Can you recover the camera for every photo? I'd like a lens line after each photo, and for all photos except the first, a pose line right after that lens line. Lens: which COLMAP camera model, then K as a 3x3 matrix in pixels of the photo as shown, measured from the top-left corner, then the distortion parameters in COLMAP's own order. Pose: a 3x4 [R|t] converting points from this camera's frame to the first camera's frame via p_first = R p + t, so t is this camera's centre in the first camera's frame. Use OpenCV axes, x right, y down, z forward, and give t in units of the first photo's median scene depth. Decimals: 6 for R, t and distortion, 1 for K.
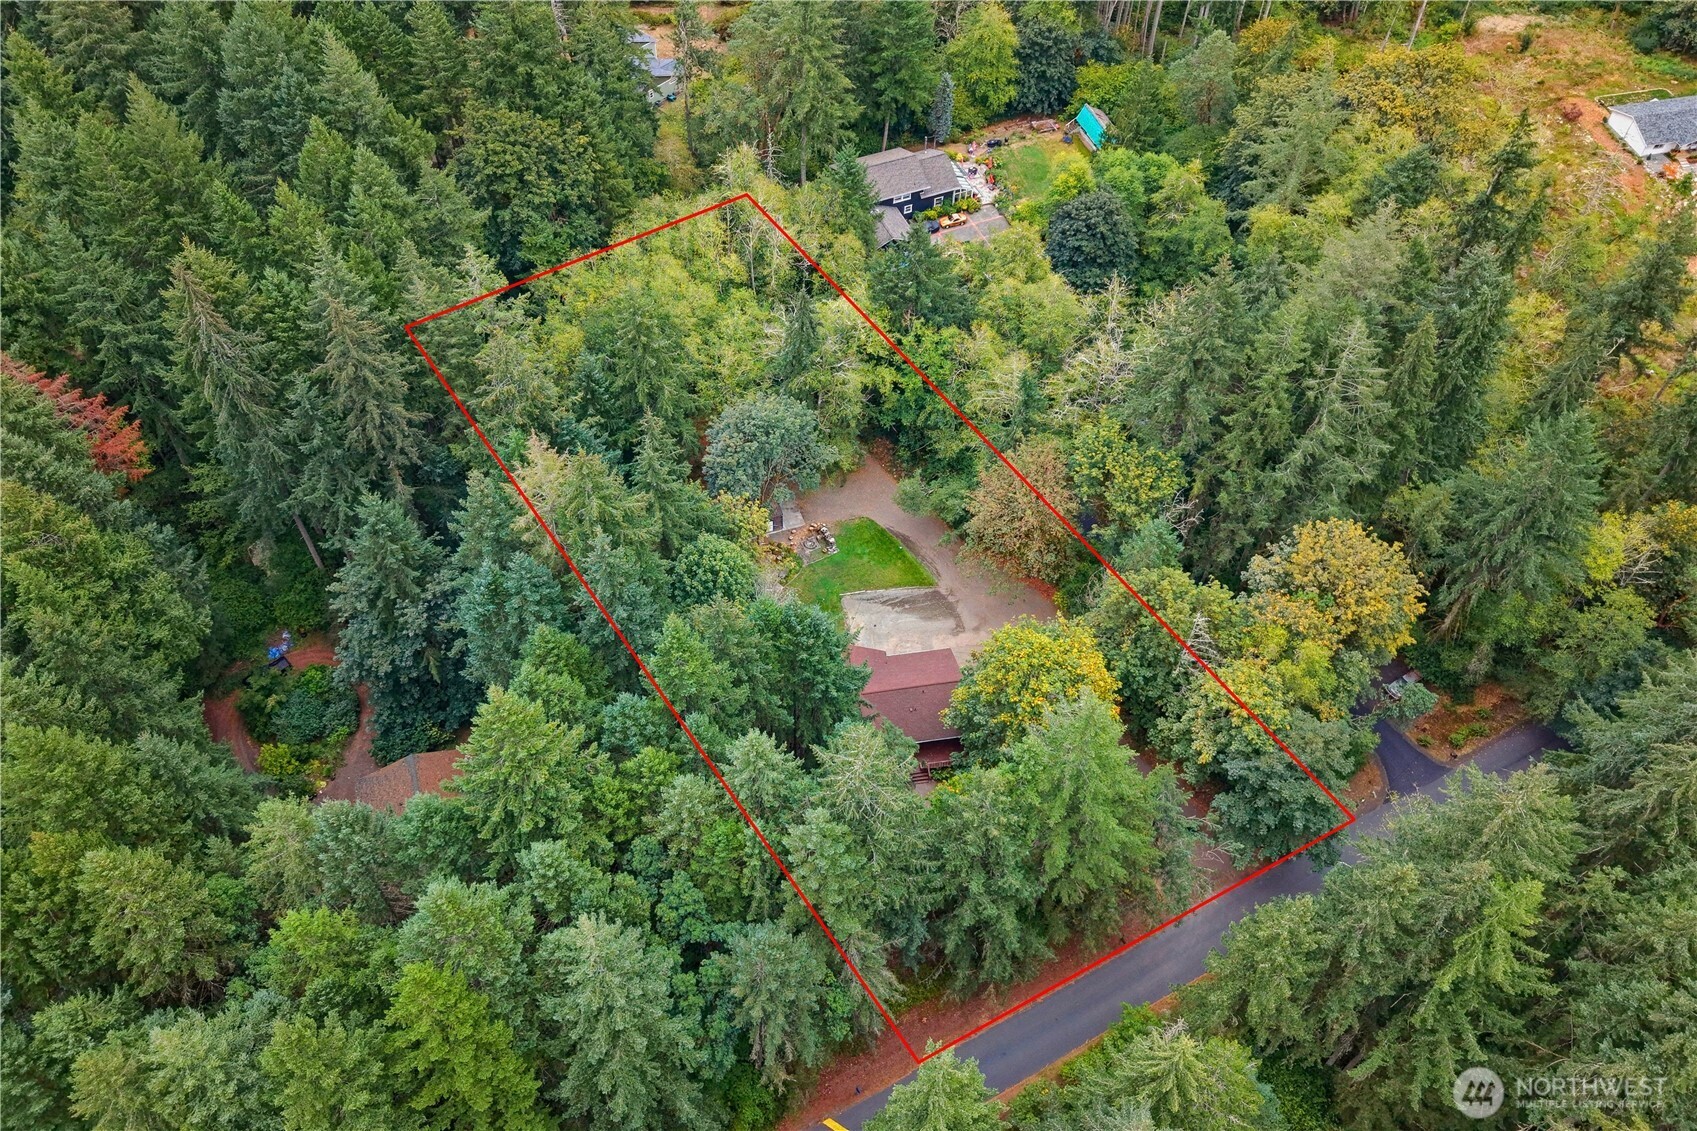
lens RADIAL K [[1178.2, 0, 848.5], [0, 1178.2, 565.5], [0, 0, 1]] dist [0.000130, 0.000271]
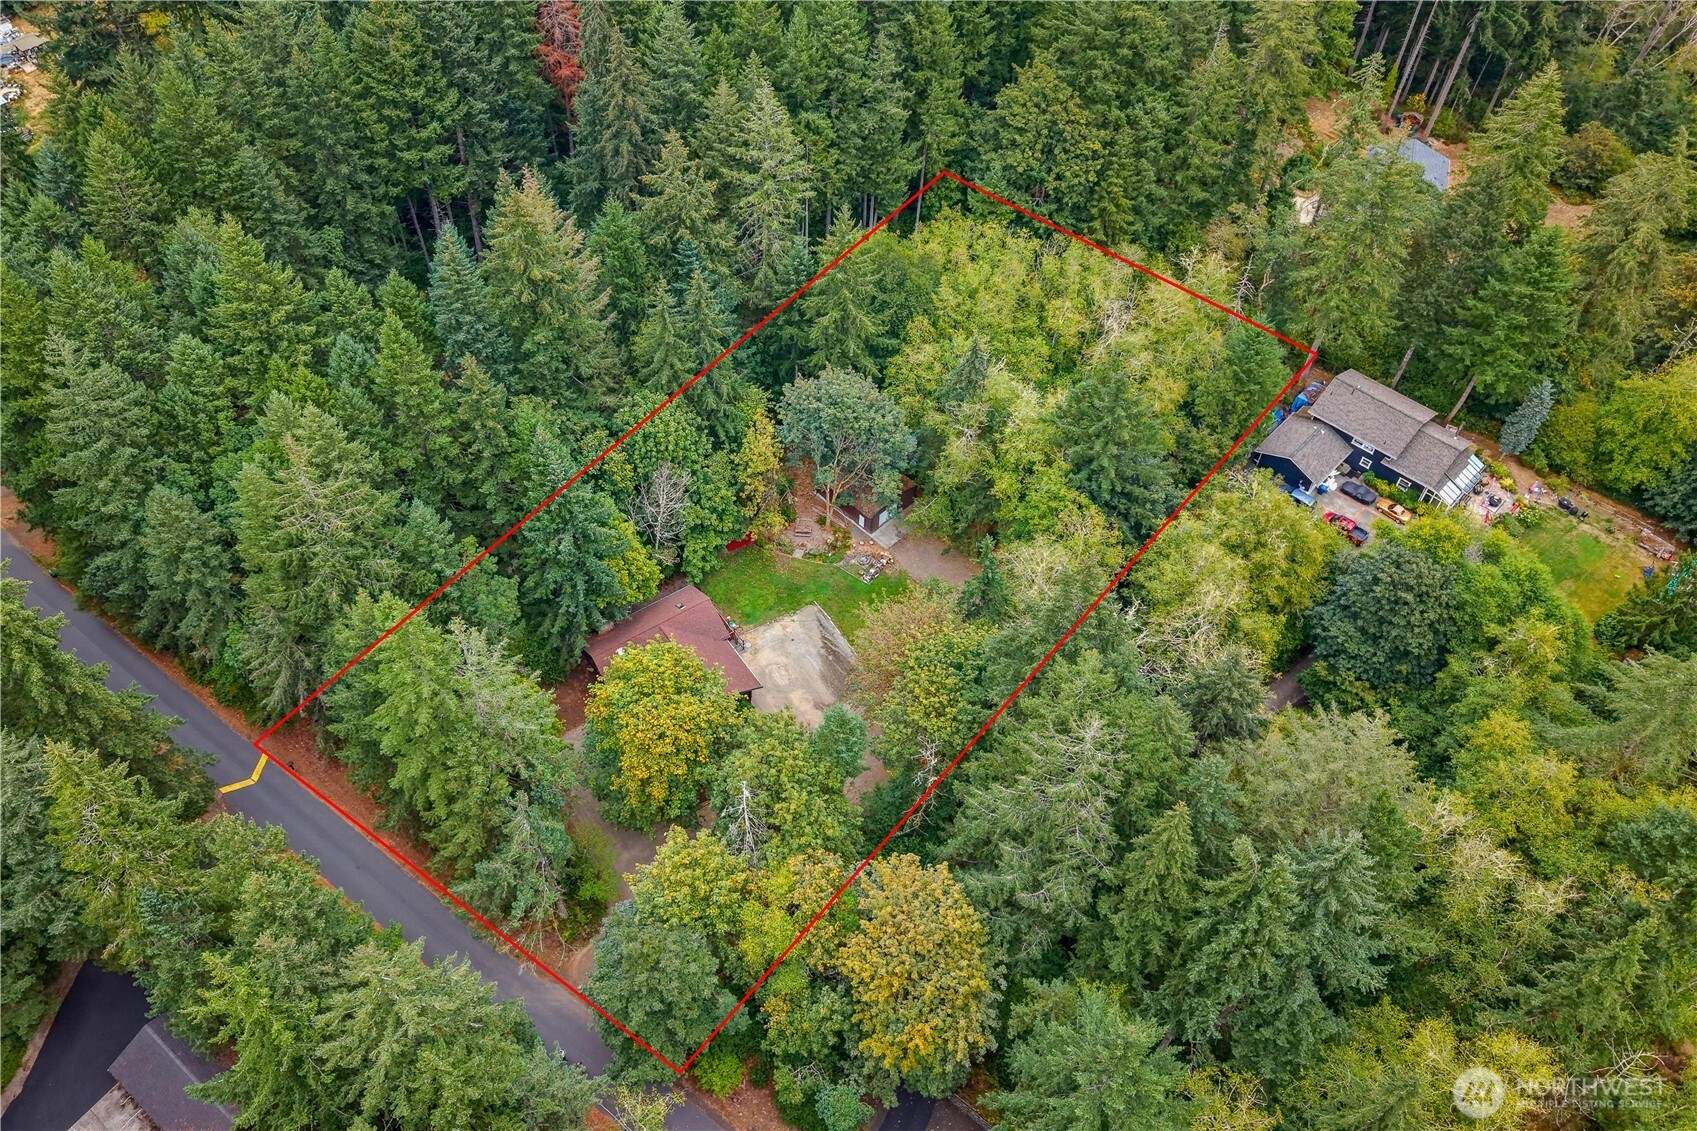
lens RADIAL K [[1178.2, 0, 848.5], [0, 1178.2, 565.5], [0, 0, 1]] dist [0.000130, 0.000271]
pose [[0.417988, 0.712792, -0.563217, 0.407872], [-0.737654, 0.628164, 0.247541, -0.195095], [0.530238, 0.311990, 0.788359, 0.191008]]
